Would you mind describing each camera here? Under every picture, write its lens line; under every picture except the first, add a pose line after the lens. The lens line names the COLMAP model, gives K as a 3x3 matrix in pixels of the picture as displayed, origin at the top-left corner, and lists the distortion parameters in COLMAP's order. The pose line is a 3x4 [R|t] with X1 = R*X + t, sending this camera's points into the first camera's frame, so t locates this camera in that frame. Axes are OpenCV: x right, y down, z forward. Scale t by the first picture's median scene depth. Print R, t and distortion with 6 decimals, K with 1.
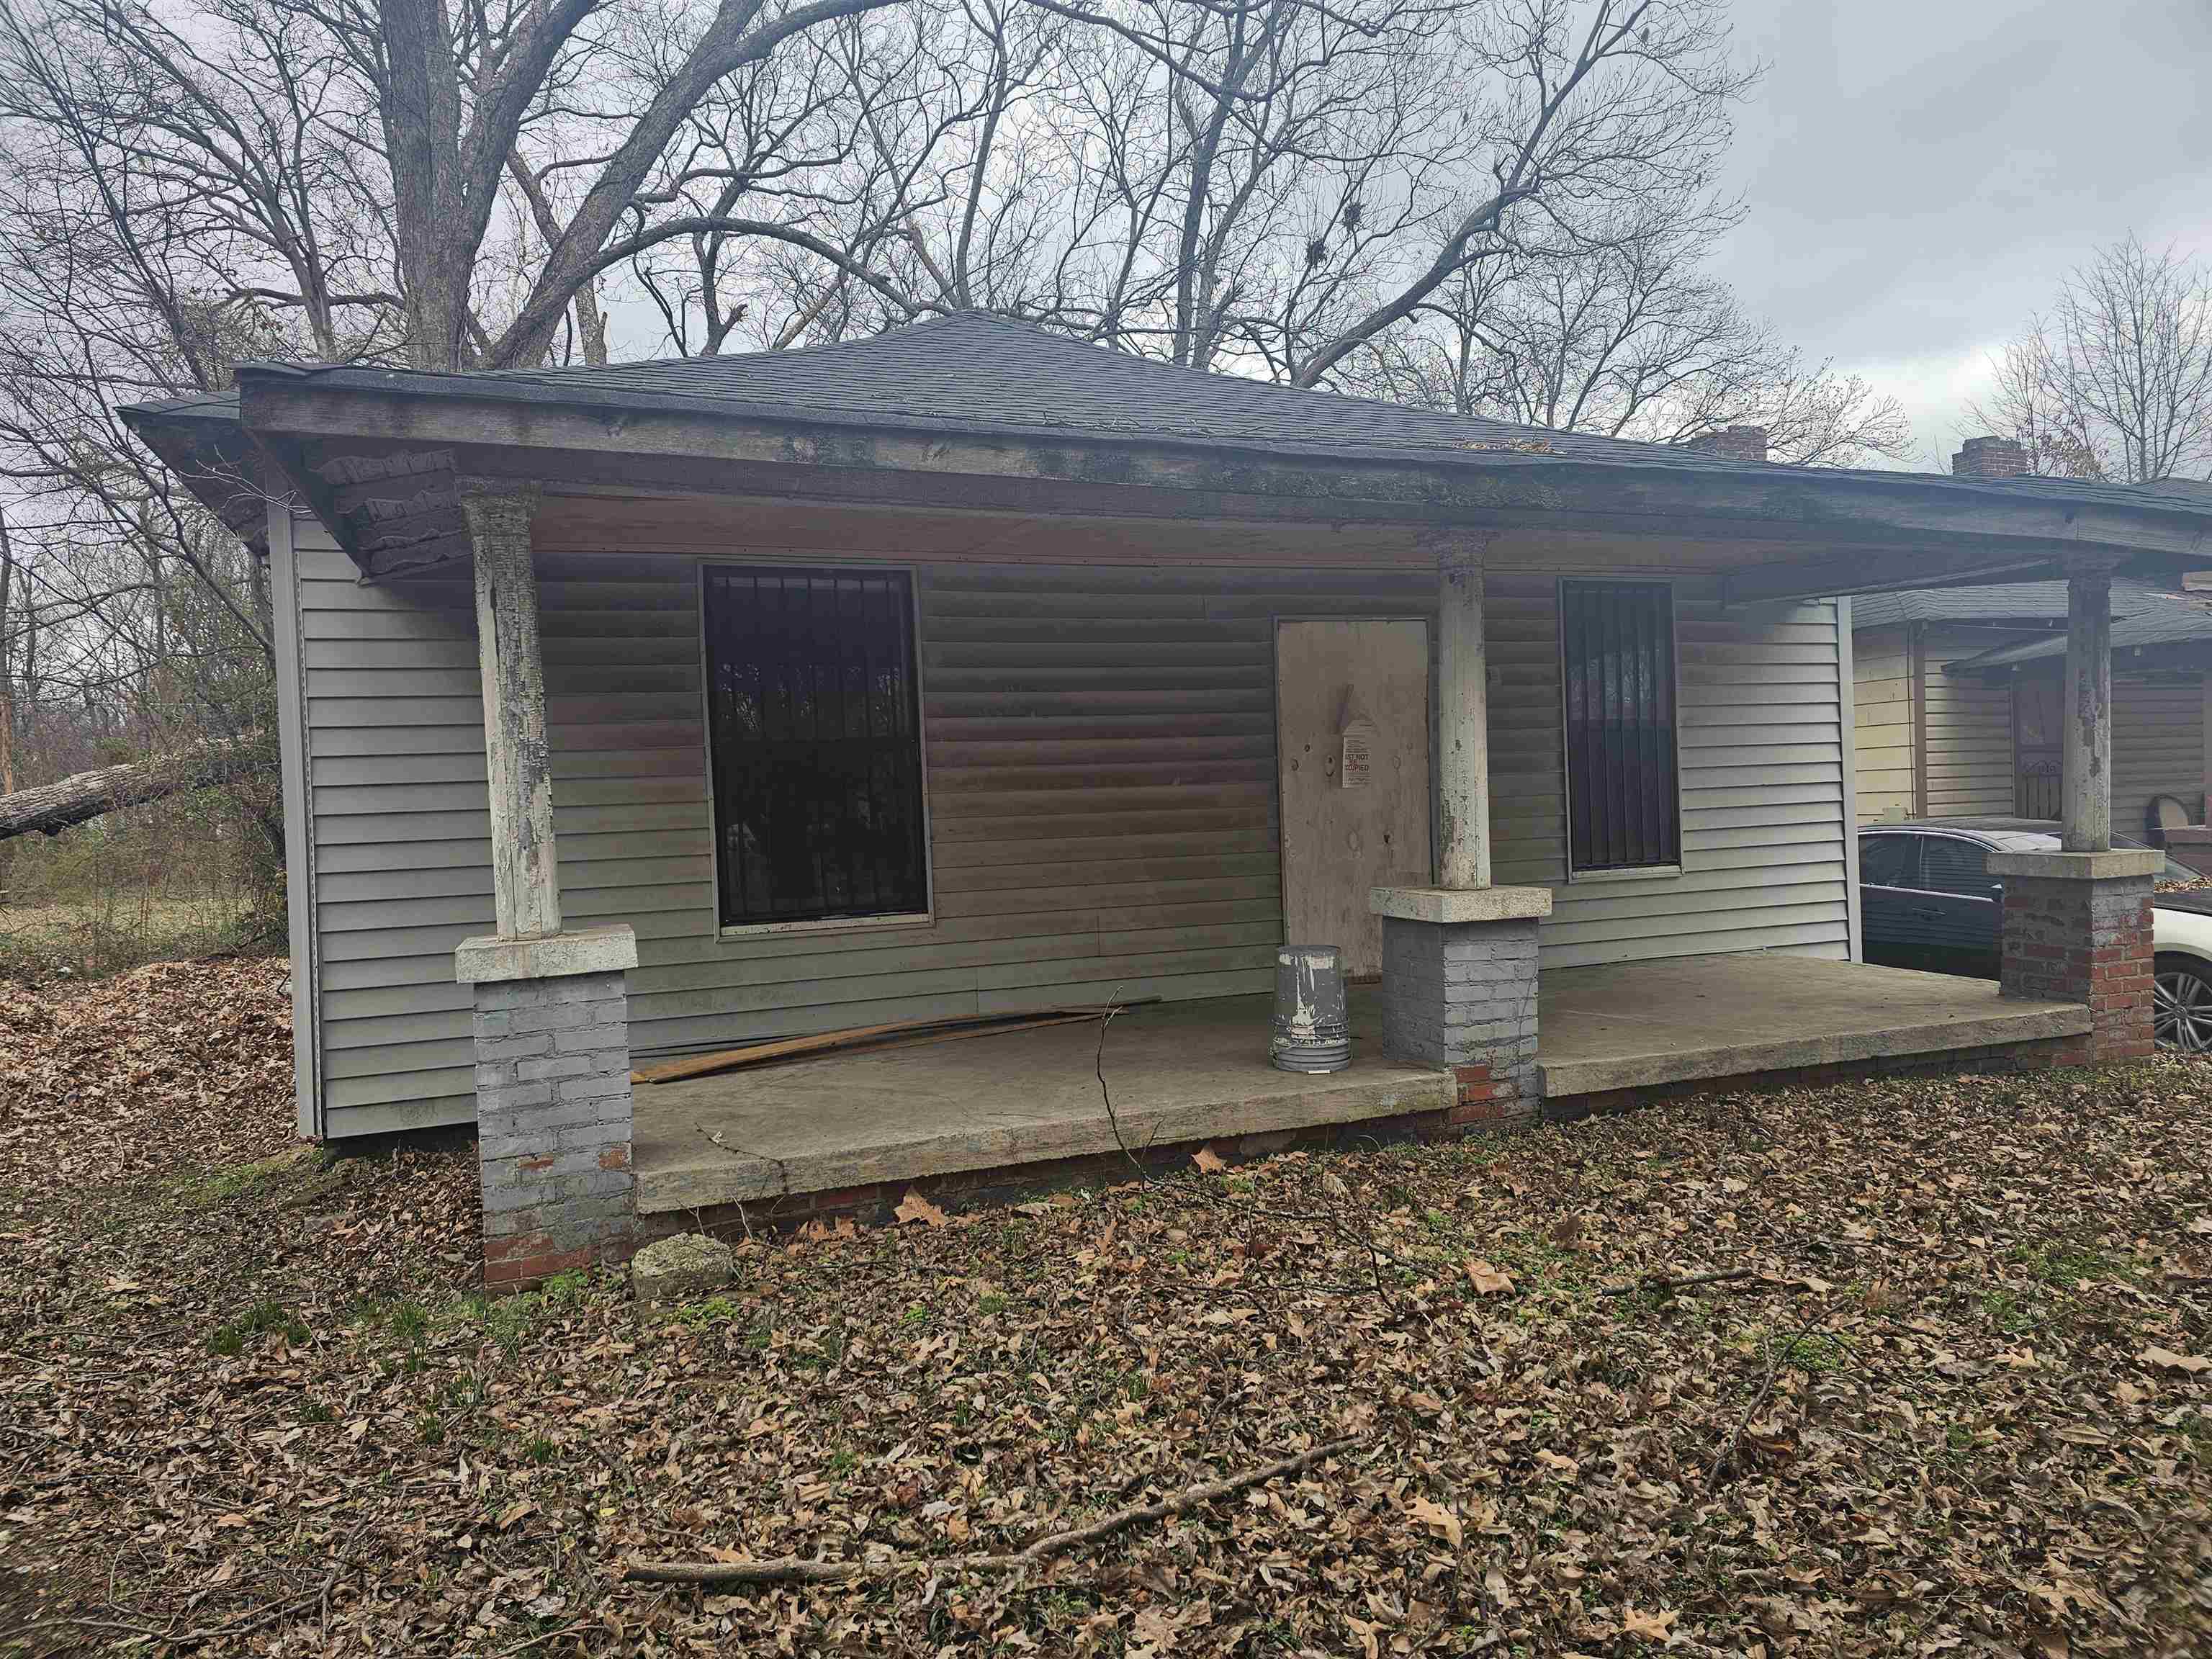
lens RADIAL K [[1484.7, 0, 1119.3], [0, 1484.7, 838.4], [0, 0, 1]] dist [0.086930, -0.077776]
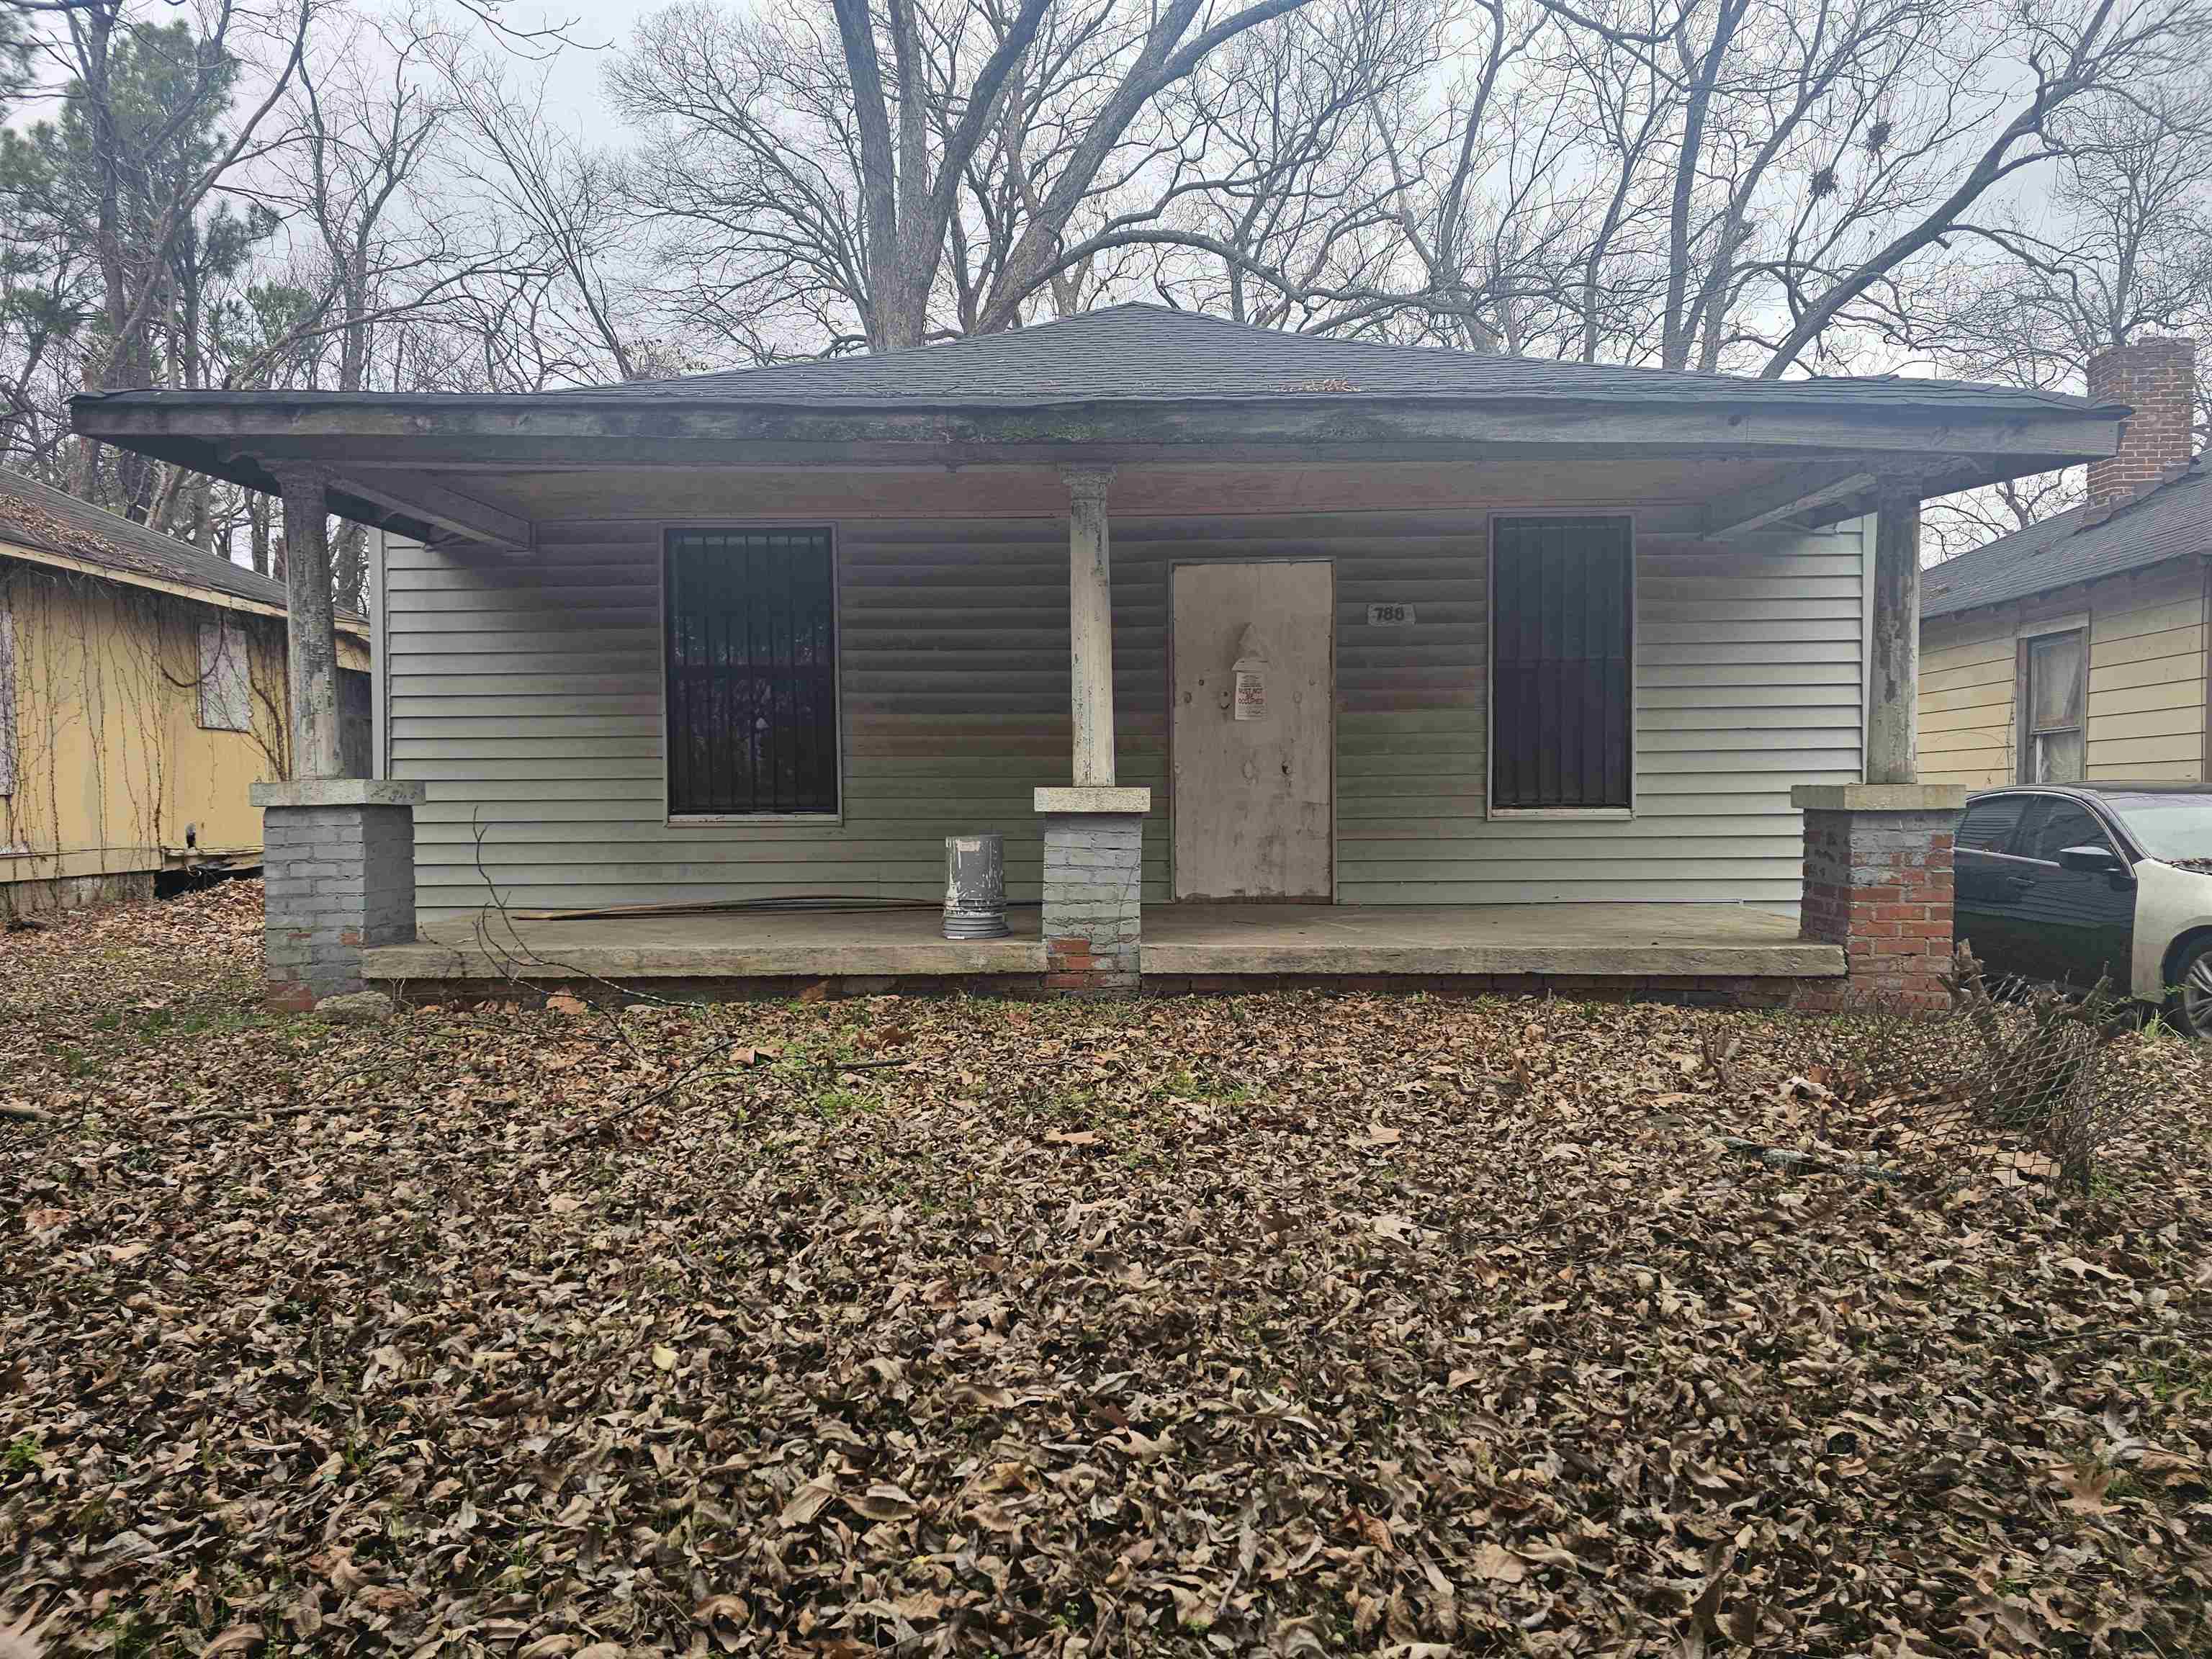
lens RADIAL K [[1484.7, 0, 1119.3], [0, 1484.7, 838.4], [0, 0, 1]] dist [0.086930, -0.077776]
pose [[0.924552, 0.040598, -0.378888, 0.525740], [-0.038331, 0.999174, 0.013527, 0.044050], [0.379124, 0.002017, 0.925344, -0.026335]]
